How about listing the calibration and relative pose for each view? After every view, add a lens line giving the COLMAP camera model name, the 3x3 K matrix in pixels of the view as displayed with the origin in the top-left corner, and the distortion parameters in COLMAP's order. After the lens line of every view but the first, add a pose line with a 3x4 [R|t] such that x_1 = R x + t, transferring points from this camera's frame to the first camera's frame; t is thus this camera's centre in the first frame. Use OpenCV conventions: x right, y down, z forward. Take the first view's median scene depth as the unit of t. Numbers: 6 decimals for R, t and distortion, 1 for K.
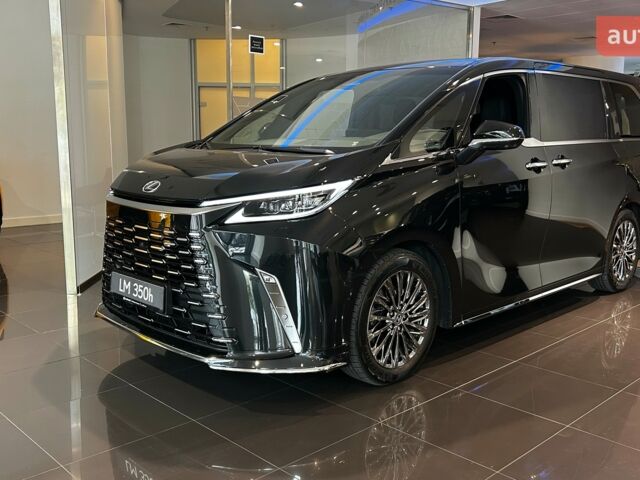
lens RADIAL K [[639.5, 0, 320.0], [0, 639.5, 240.0], [0, 0, 1]] dist [0.146208, -0.312312]
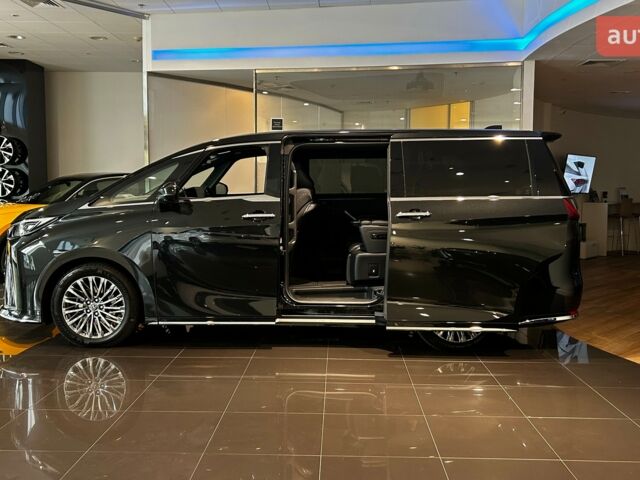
lens RADIAL K [[639.5, 0, 320.0], [0, 639.5, 240.0], [0, 0, 1]] dist [0.146208, -0.312312]
pose [[0.700411, 0.056552, -0.711496, 1.610294], [-0.112951, 0.993077, -0.032259, -0.050659], [0.704746, 0.102959, 0.701949, 0.253504]]
